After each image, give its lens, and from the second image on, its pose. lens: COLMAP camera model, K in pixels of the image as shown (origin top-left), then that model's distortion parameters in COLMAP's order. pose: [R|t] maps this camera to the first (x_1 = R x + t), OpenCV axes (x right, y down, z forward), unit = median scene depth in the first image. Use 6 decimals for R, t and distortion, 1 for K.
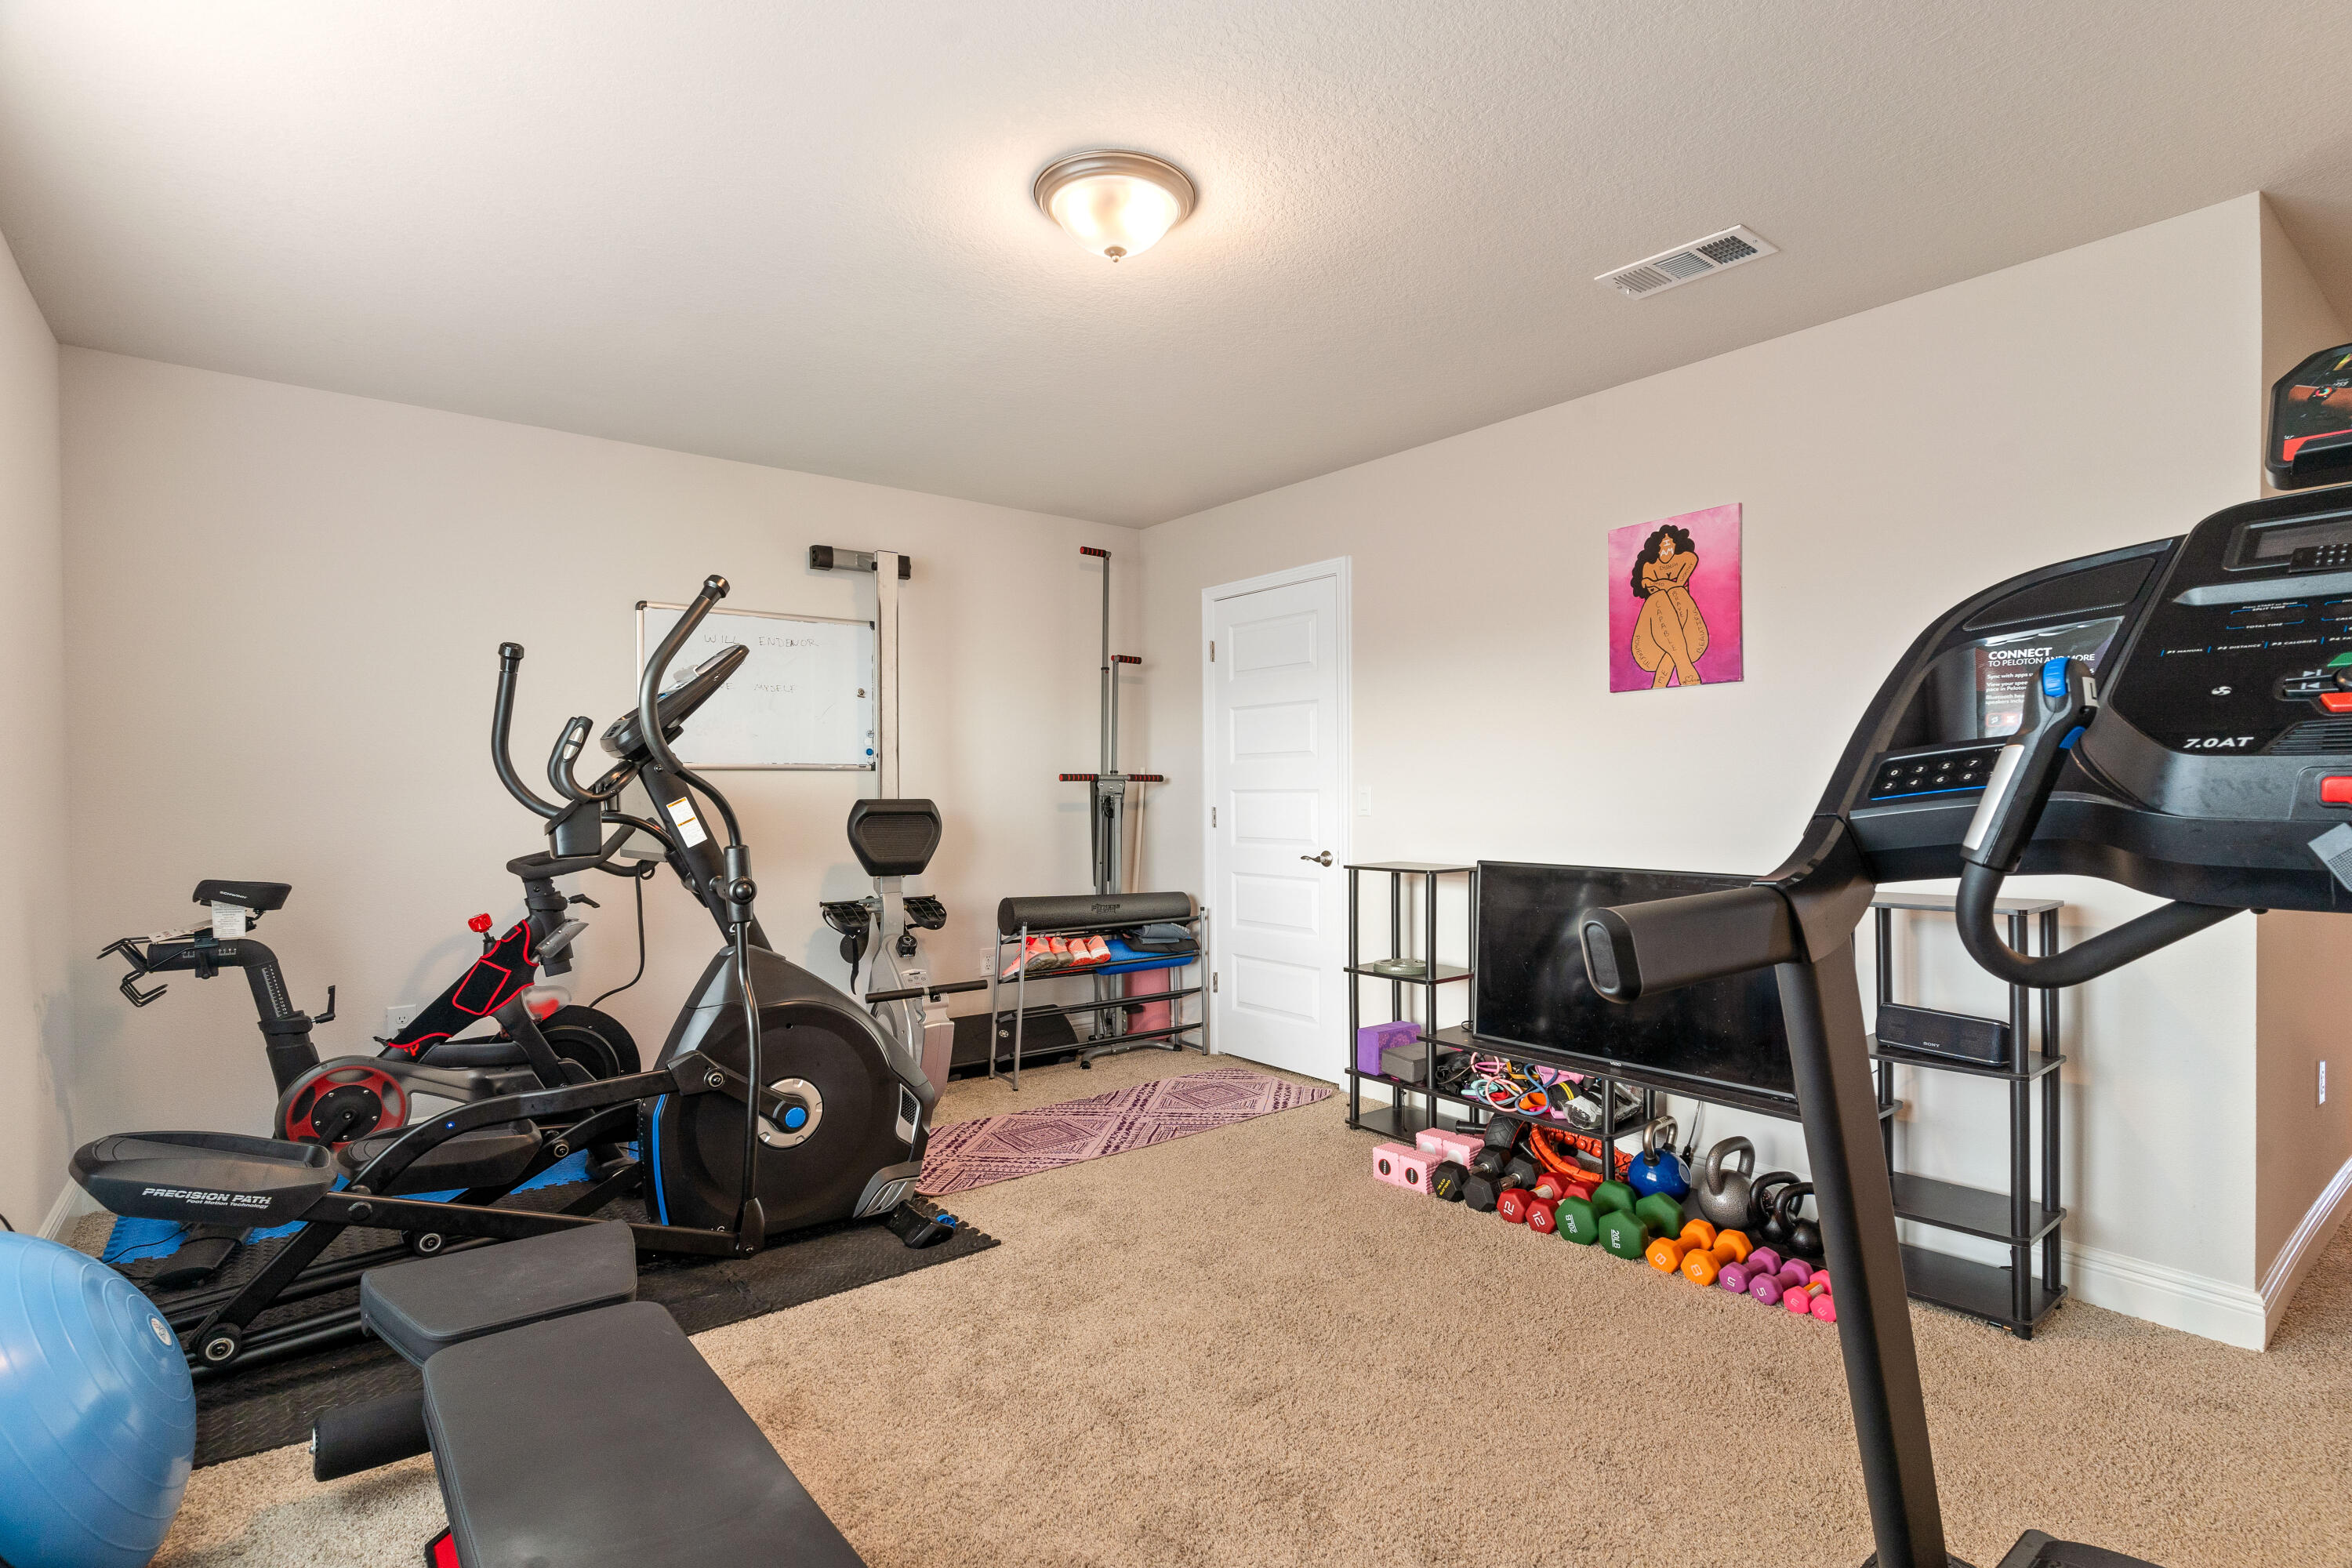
lens RADIAL K [[1147.6, 0, 1172.4], [0, 1147.6, 788.2], [0, 0, 1]] dist [0.000107, -0.000053]
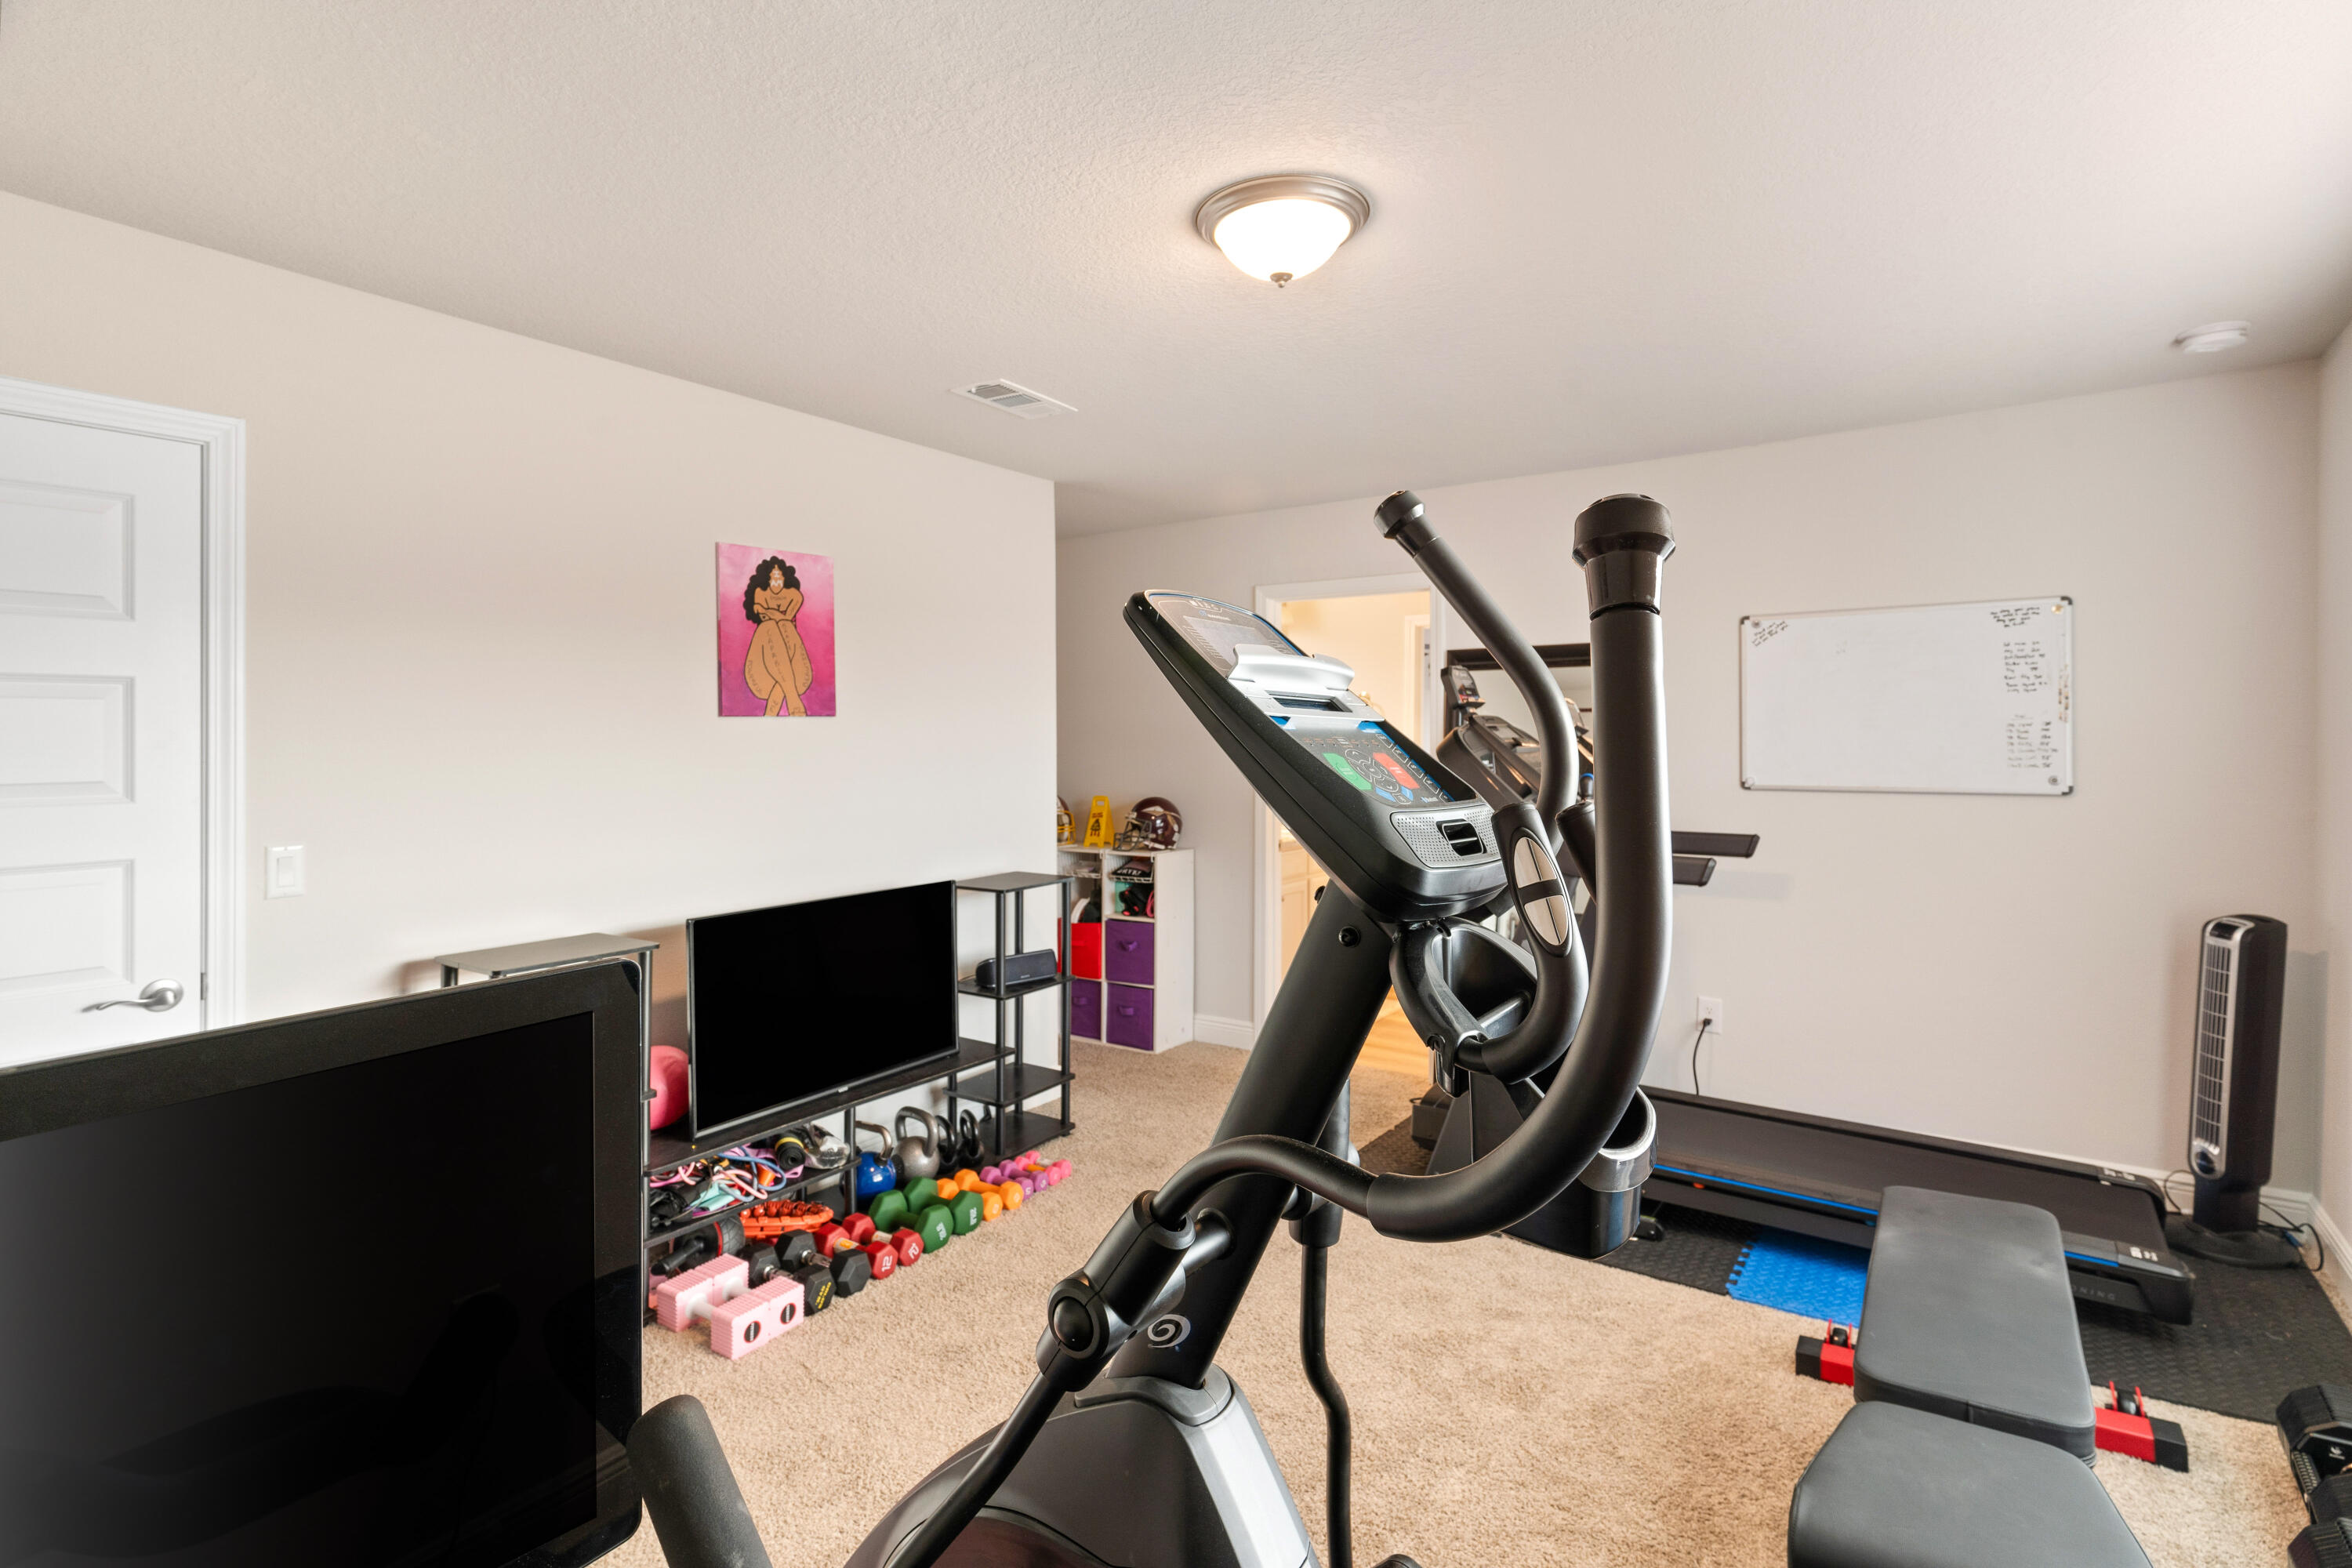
lens RADIAL K [[1147.6, 0, 1142.6], [0, 1147.6, 729.8], [0, 0, 1]] dist [0.000107, -0.000053]
pose [[-0.275341, 0.012177, 0.961269, -0.633705], [0.008015, 0.999914, -0.010371, -0.062492], [-0.961313, 0.004849, -0.275415, 0.965740]]
